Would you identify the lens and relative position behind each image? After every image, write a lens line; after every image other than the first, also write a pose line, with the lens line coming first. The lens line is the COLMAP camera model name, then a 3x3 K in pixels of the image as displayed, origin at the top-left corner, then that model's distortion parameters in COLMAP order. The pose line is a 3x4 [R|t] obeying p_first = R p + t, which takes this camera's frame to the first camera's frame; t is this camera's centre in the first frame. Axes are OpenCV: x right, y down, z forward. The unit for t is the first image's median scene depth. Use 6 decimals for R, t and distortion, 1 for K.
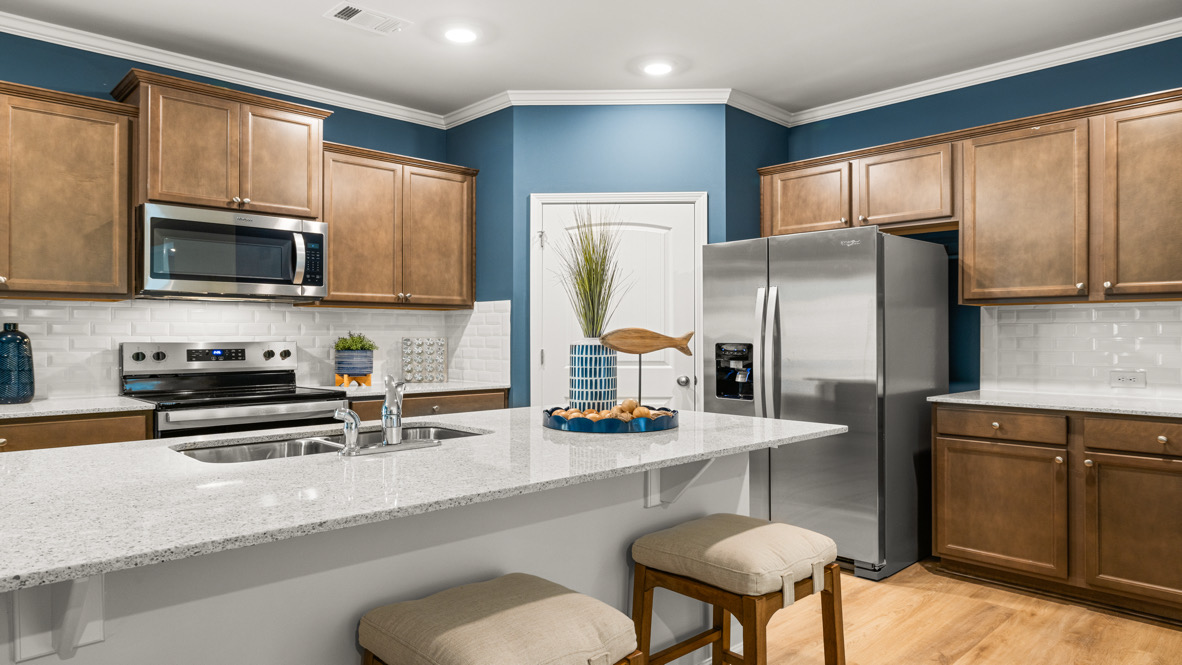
lens RADIAL K [[736.4, 0, 586.2], [0, 736.4, 331.7], [0, 0, 1]] dist [-0.008330, 0.001478]
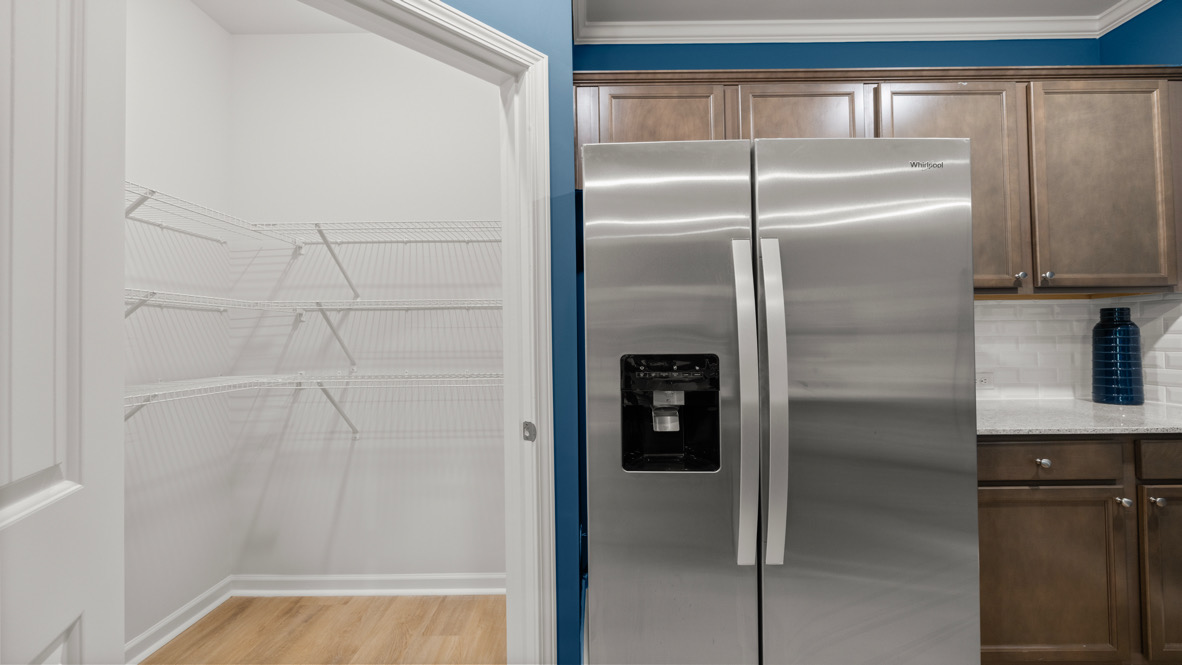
lens RADIAL K [[493.6, 0, 586.2], [0, 493.6, 330.9], [0, 0, 1]] dist [-0.000140, -0.000142]
pose [[0.688145, 0.006004, 0.725548, -0.075230], [0.007268, 0.999859, -0.015167, 0.005433], [-0.725537, 0.015710, 0.688004, 0.894651]]
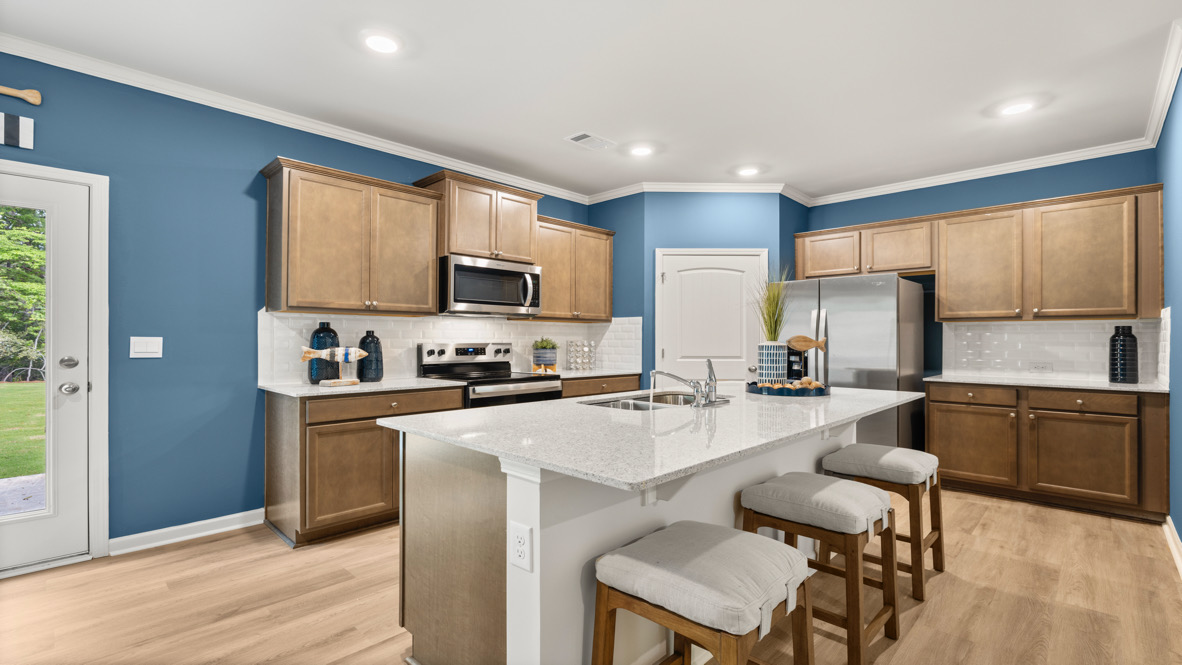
lens RADIAL K [[529.8, 0, 588.9], [0, 529.8, 335.9], [0, 0, 1]] dist [-0.008173, 0.001901]
pose [[0.999009, 0.003790, 0.044338, -0.318977], [-0.003745, 0.999992, -0.001096, -0.001075], [-0.044341, 0.000928, 0.999016, -0.134855]]
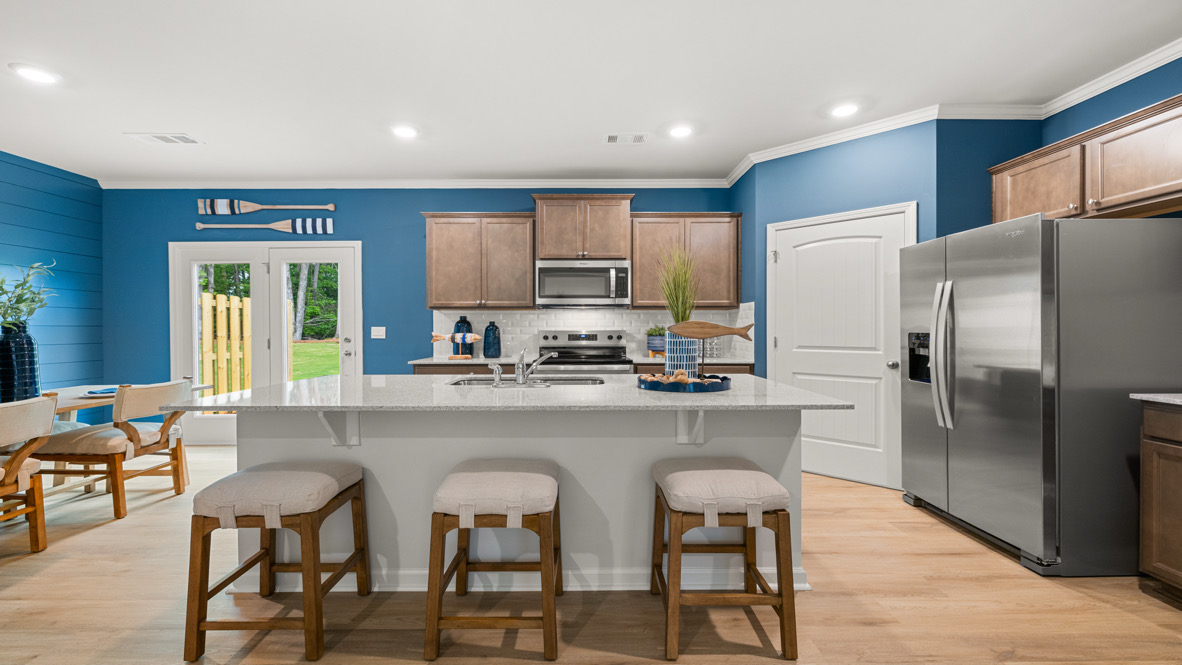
lens RADIAL K [[493.6, 0, 585.2], [0, 493.6, 332.1], [0, 0, 1]] dist [-0.000140, -0.000142]
pose [[0.728490, 0.004895, -0.685039, 0.376382], [0.005208, 0.999906, 0.012684, 0.002371], [0.685037, -0.012807, 0.728396, 0.099006]]
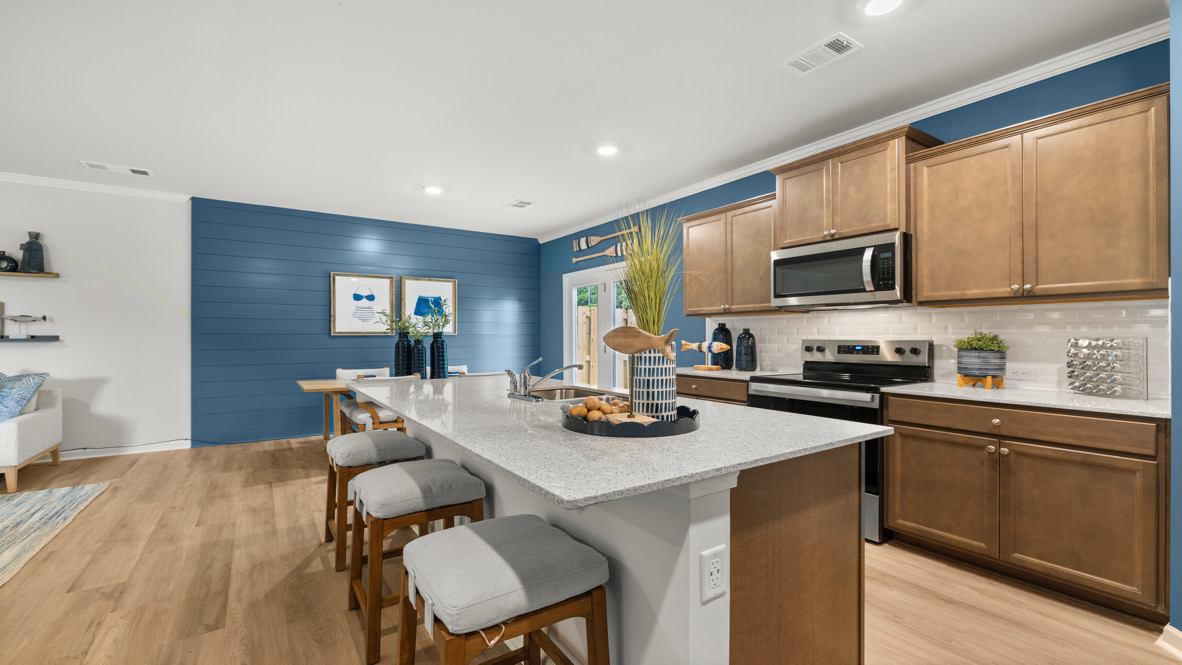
lens RADIAL K [[493.6, 0, 588.3], [0, 493.6, 332.3], [0, 0, 1]] dist [-0.000140, -0.000142]
pose [[-0.167681, -0.007031, -0.985816, 0.467670], [0.005727, 0.999951, -0.008106, 0.004966], [0.985825, -0.007005, -0.167633, 0.708389]]
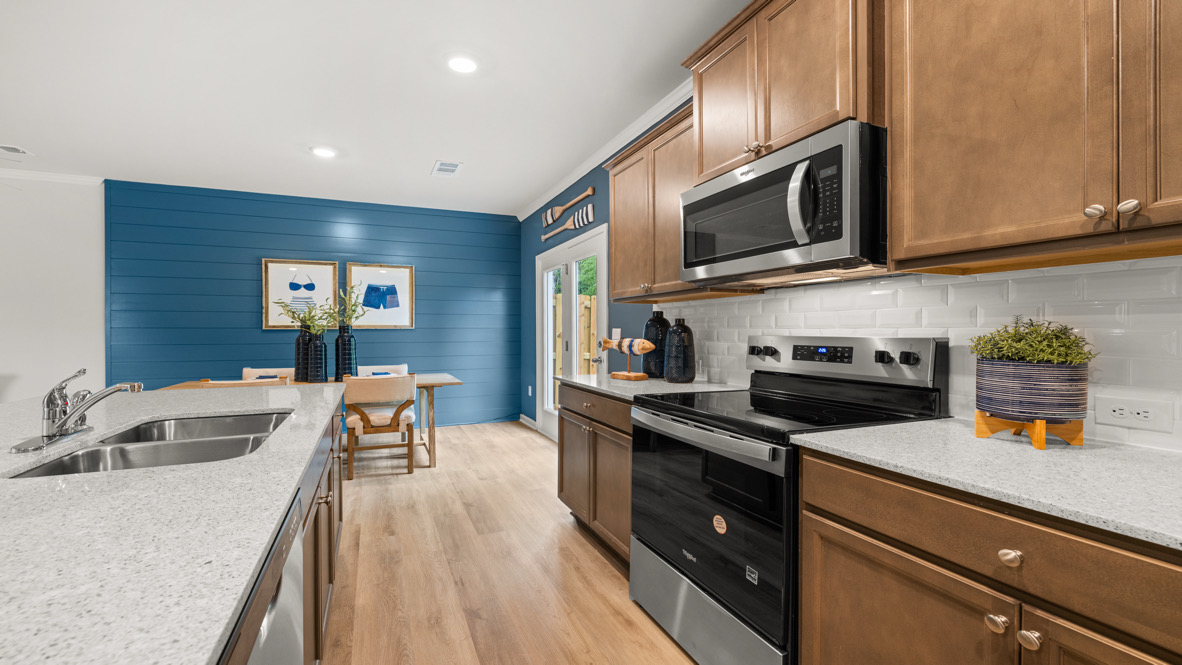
lens RADIAL K [[499.2, 0, 586.2], [0, 499.2, 329.7], [0, 0, 1]] dist [0.001101, -0.000768]
pose [[-0.351208, -0.000038, -0.936297, 0.064952], [0.005947, 0.999980, -0.002271, 0.007033], [0.936279, -0.006366, -0.351201, 1.002742]]
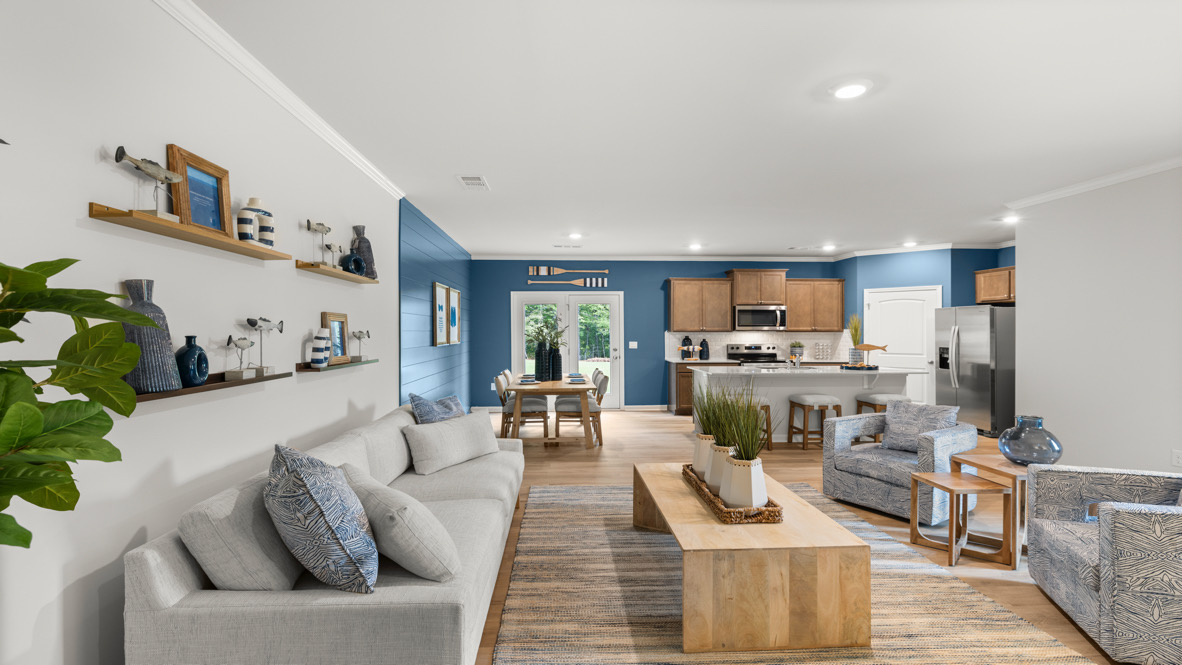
lens RADIAL K [[529.8, 0, 598.1], [0, 529.8, 336.7], [0, 0, 1]] dist [-0.008173, 0.001901]
pose [[0.768011, 0.005704, -0.640411, 0.490947], [0.003502, 0.999908, 0.013106, -0.053598], [0.640427, -0.012309, 0.767921, -1.291755]]
